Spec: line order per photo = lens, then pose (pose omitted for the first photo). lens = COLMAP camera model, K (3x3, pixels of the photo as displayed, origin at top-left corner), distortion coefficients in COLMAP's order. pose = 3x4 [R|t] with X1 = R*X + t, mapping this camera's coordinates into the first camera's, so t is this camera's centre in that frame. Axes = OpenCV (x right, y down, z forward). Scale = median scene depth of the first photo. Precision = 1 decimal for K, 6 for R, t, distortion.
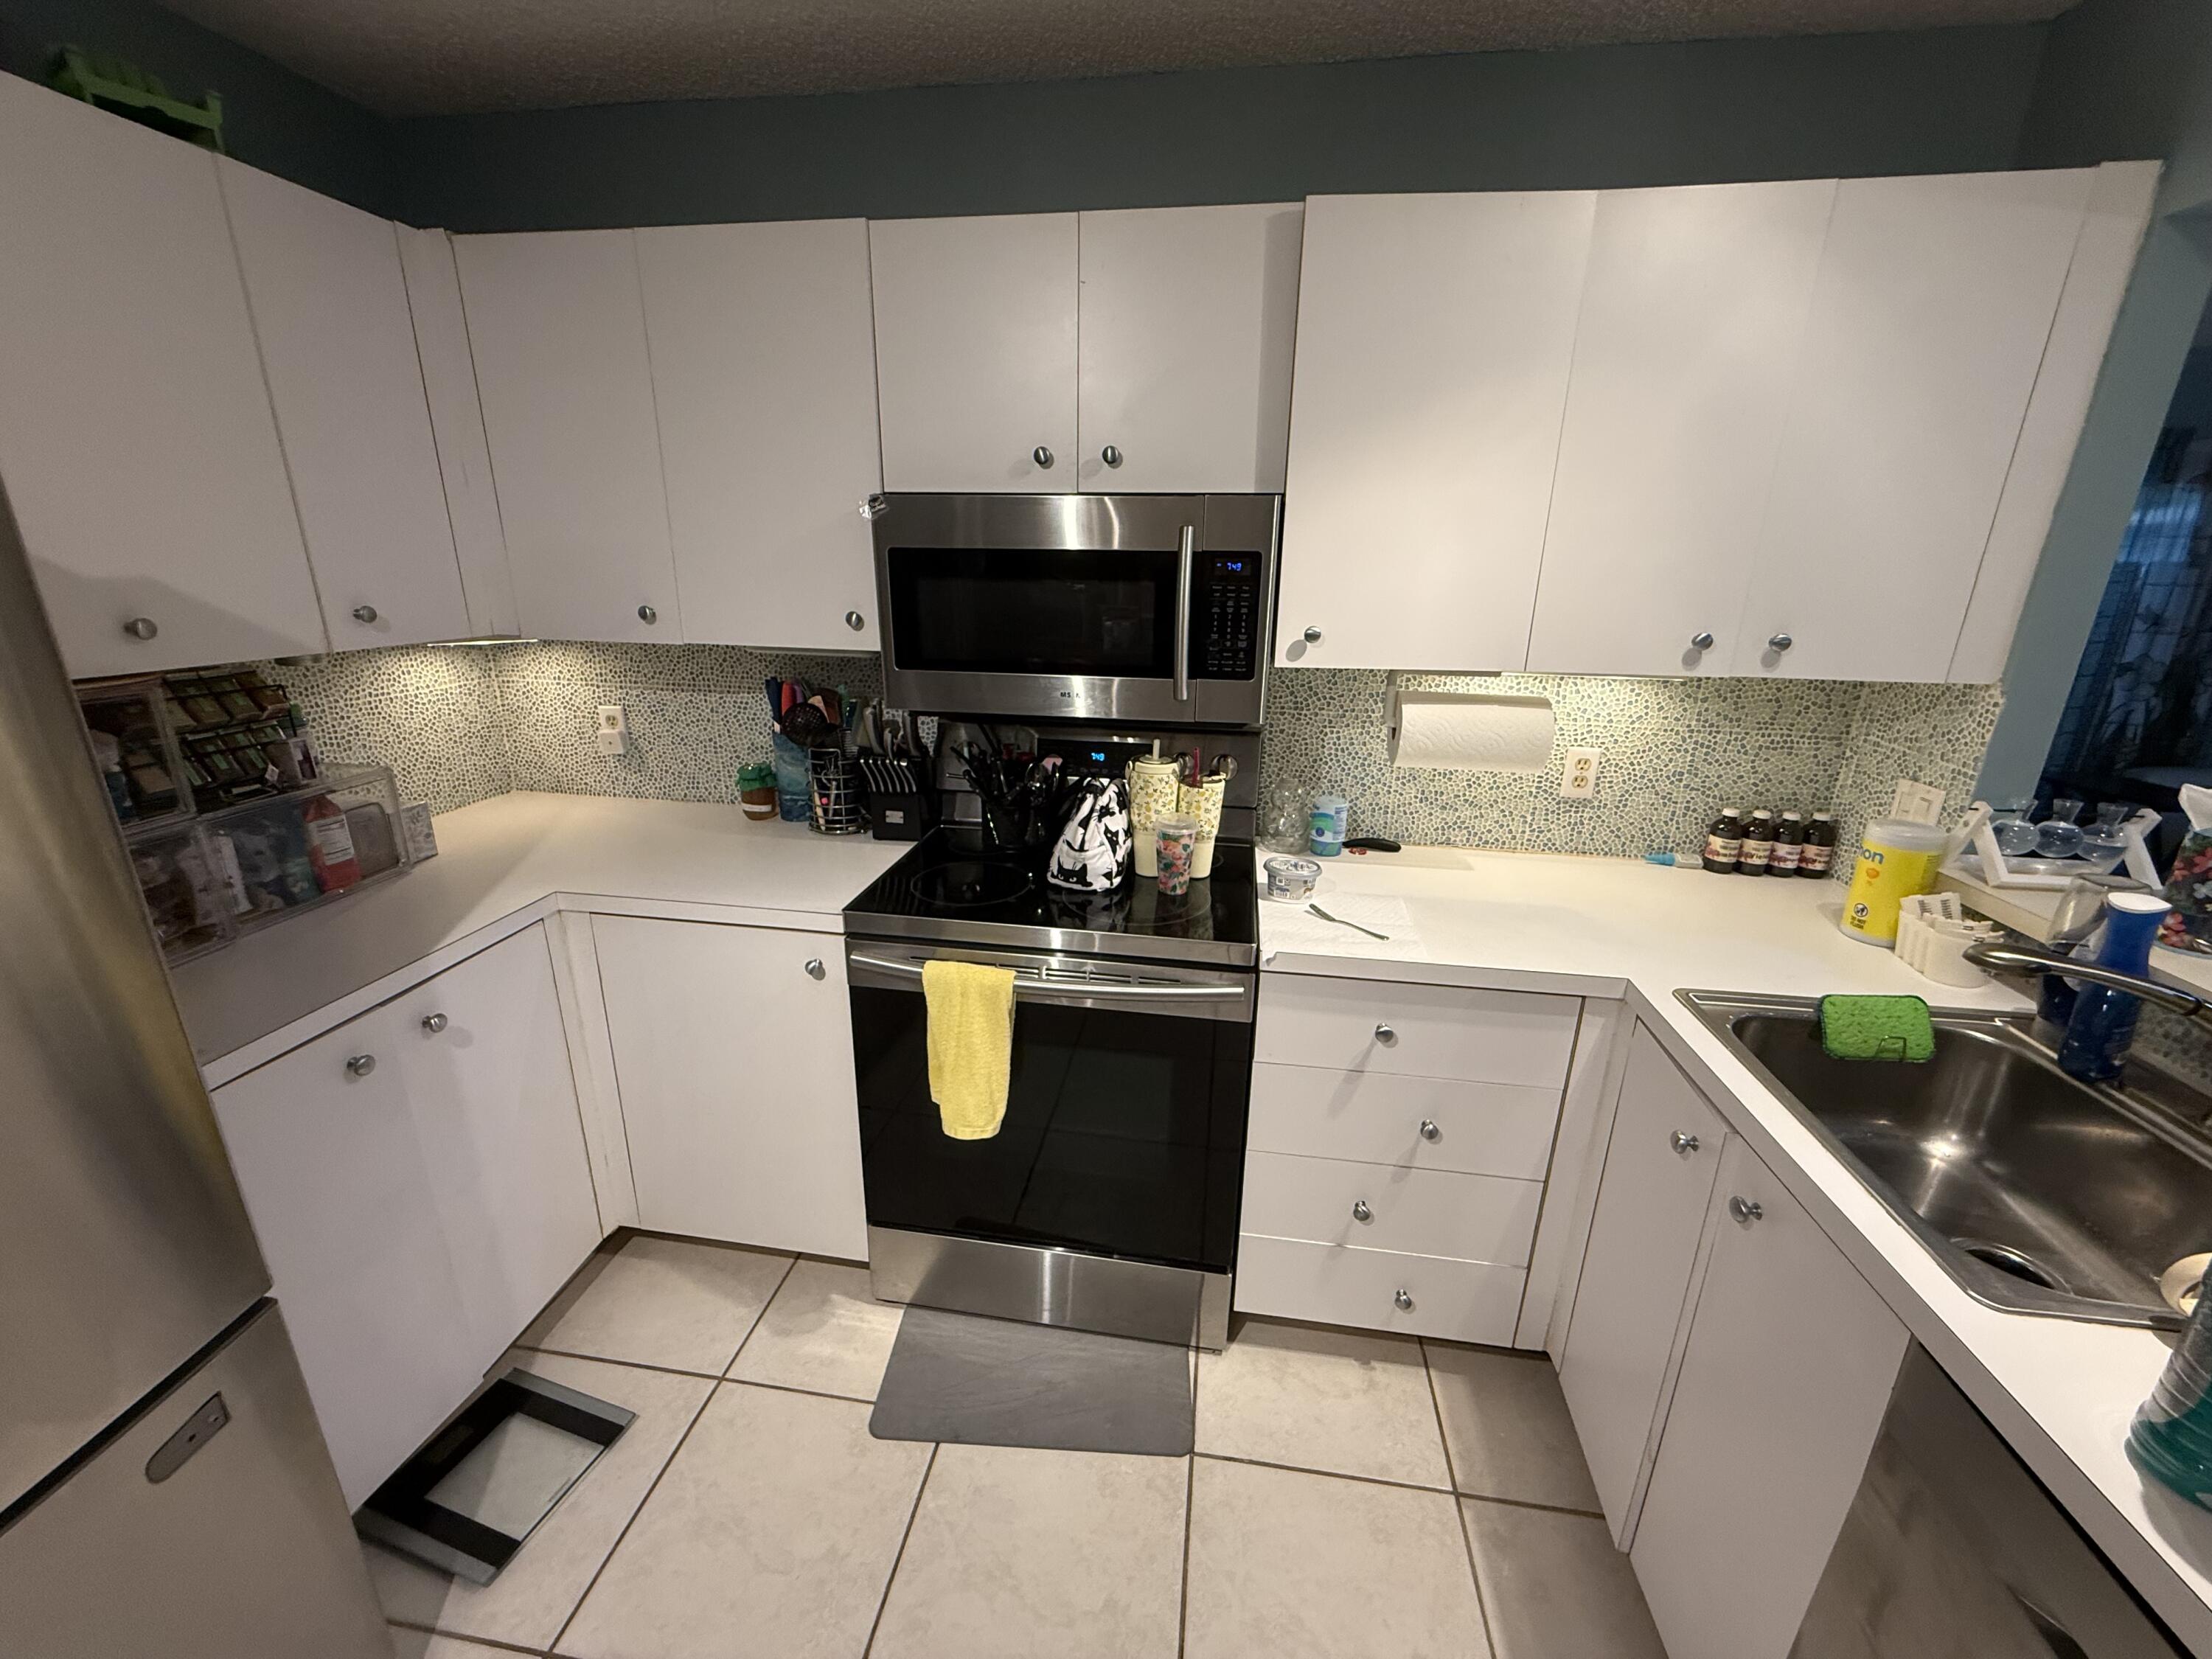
lens RADIAL K [[880.6, 0, 1109.1], [0, 880.6, 816.1], [0, 0, 1]] dist [-0.000563, -0.000816]
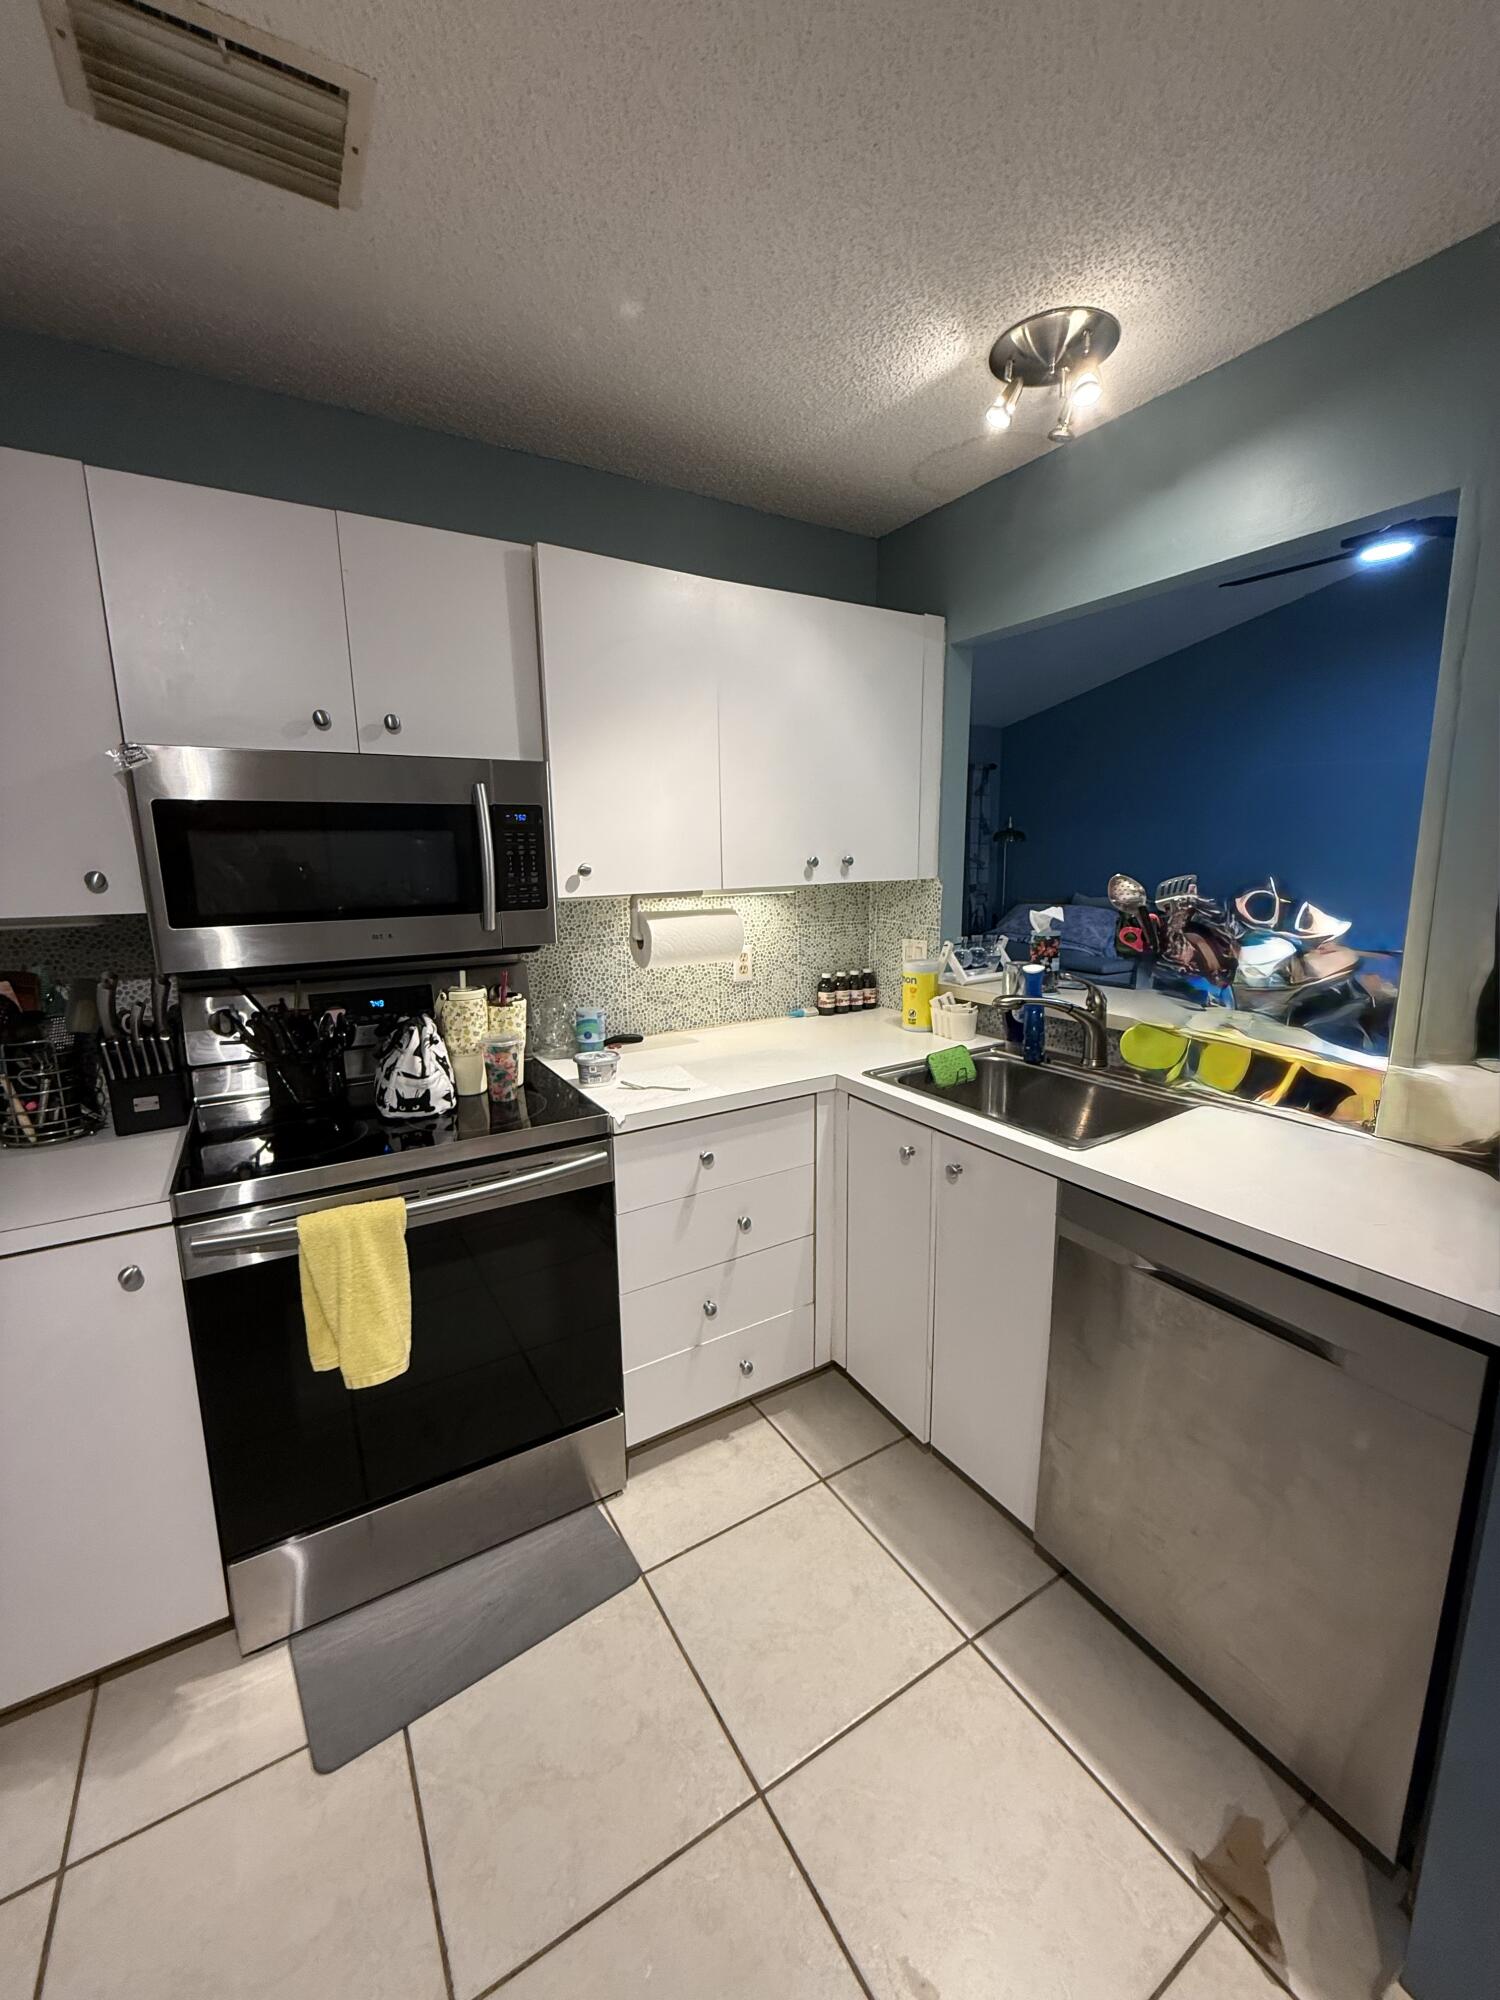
lens RADIAL K [[796.2, 0, 756.7], [0, 796.2, 979.8], [0, 0, 1]] dist [-0.000563, -0.000816]
pose [[0.764467, -0.129700, 0.631481, -0.314456], [0.209068, 0.976489, -0.052534, 0.058820], [-0.609820, 0.172183, 0.773610, -0.010808]]
